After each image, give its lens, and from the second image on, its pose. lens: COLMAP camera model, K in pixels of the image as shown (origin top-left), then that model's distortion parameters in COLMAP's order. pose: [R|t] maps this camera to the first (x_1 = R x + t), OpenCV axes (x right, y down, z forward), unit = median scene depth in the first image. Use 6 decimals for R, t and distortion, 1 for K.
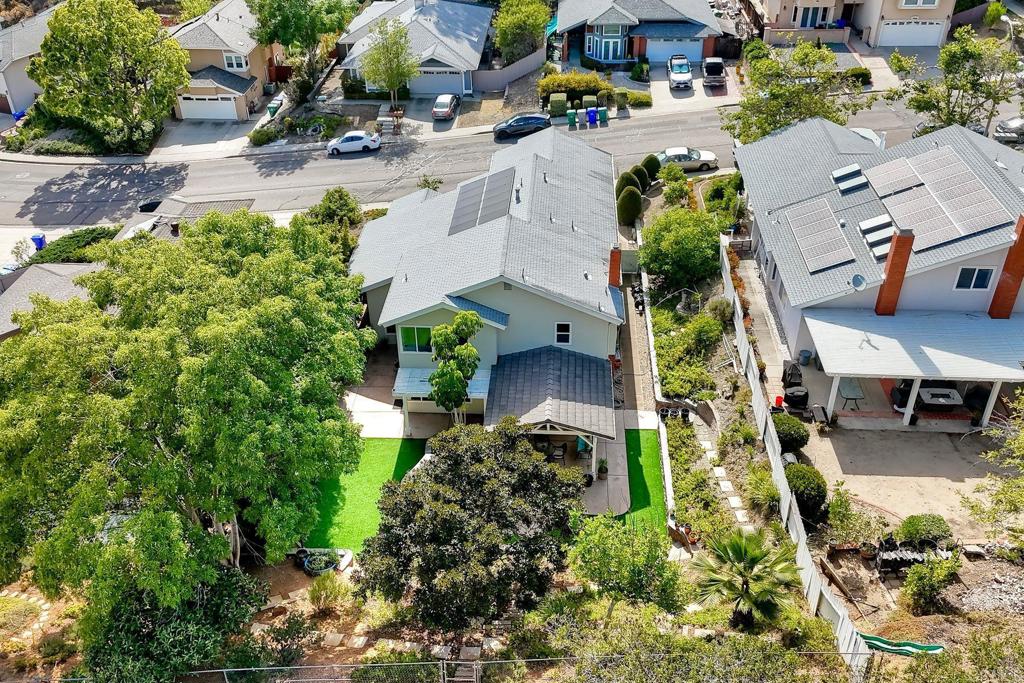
lens RADIAL K [[922.2, 0, 512.0], [0, 922.2, 341.5], [0, 0, 1]] dist [0.051309, -0.016677]
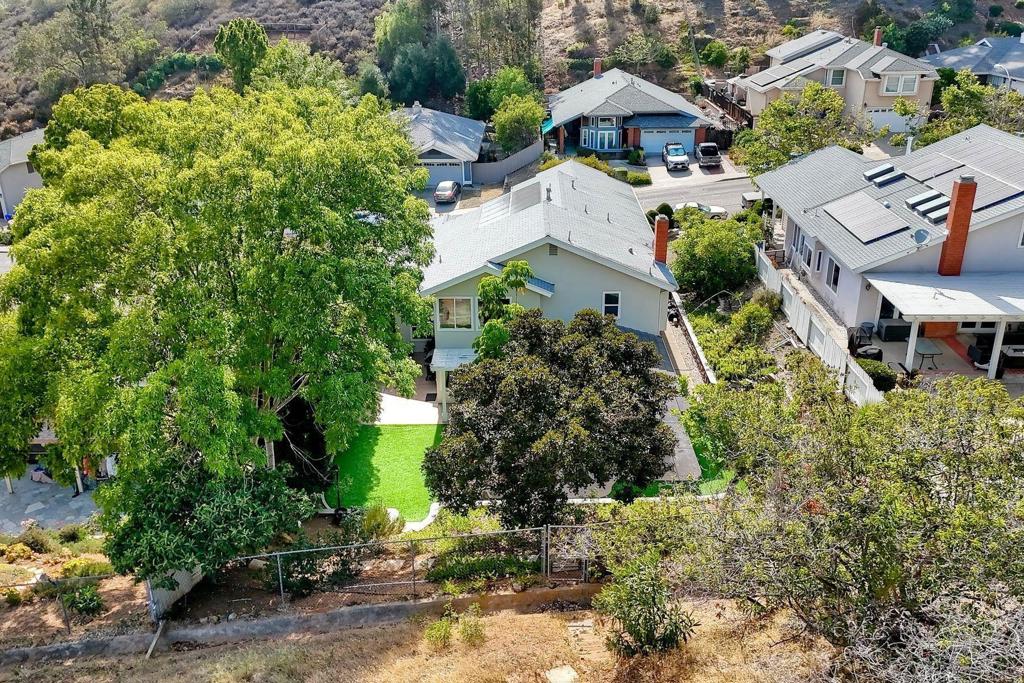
lens RADIAL K [[912.3, 0, 512.0], [0, 912.3, 341.5], [0, 0, 1]] dist [0.106877, -0.158892]
pose [[0.999104, -0.014447, 0.039771, -0.045190], [0.022200, 0.979130, -0.202021, 0.115560], [-0.036023, 0.202723, 0.978573, 0.054249]]
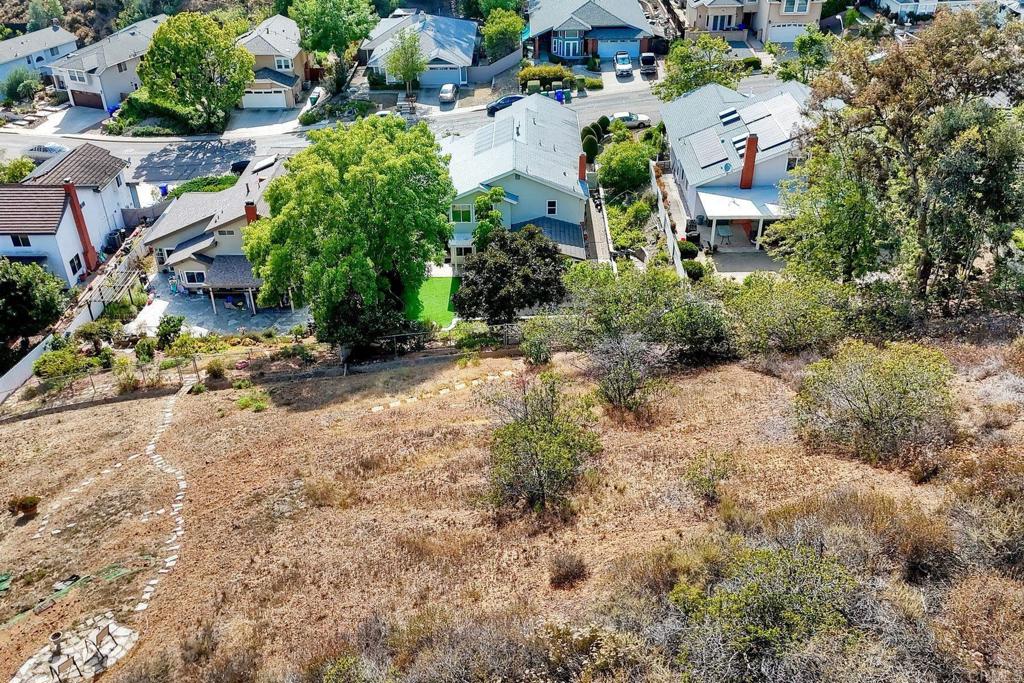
lens RADIAL K [[926.6, 0, 500.3], [0, 926.6, 326.1], [0, 0, 1]] dist [0.051676, -0.002005]
pose [[0.999212, -0.025967, 0.030032, -0.048570], [0.027169, 0.998816, -0.040359, 0.142729], [-0.028949, 0.041143, 0.998734, -0.335997]]
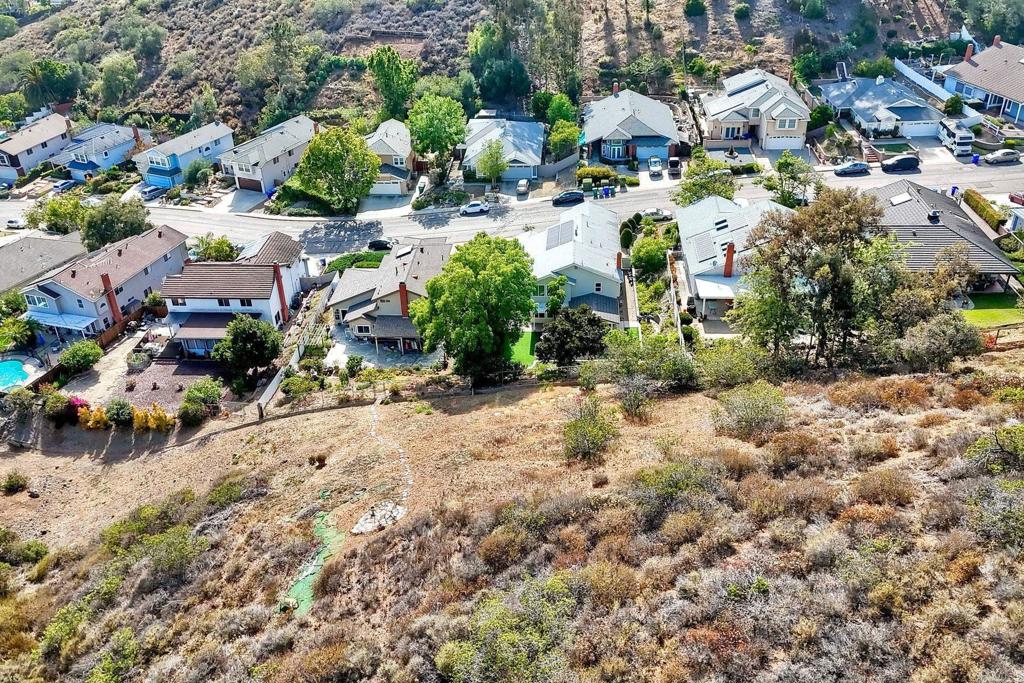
lens RADIAL K [[912.3, 0, 512.0], [0, 912.3, 341.5], [0, 0, 1]] dist [0.106877, -0.158892]
pose [[0.999886, -0.010052, -0.011280, -0.080589], [0.009453, 0.998607, -0.051918, 0.141076], [0.011786, 0.051806, 0.998588, -0.773954]]
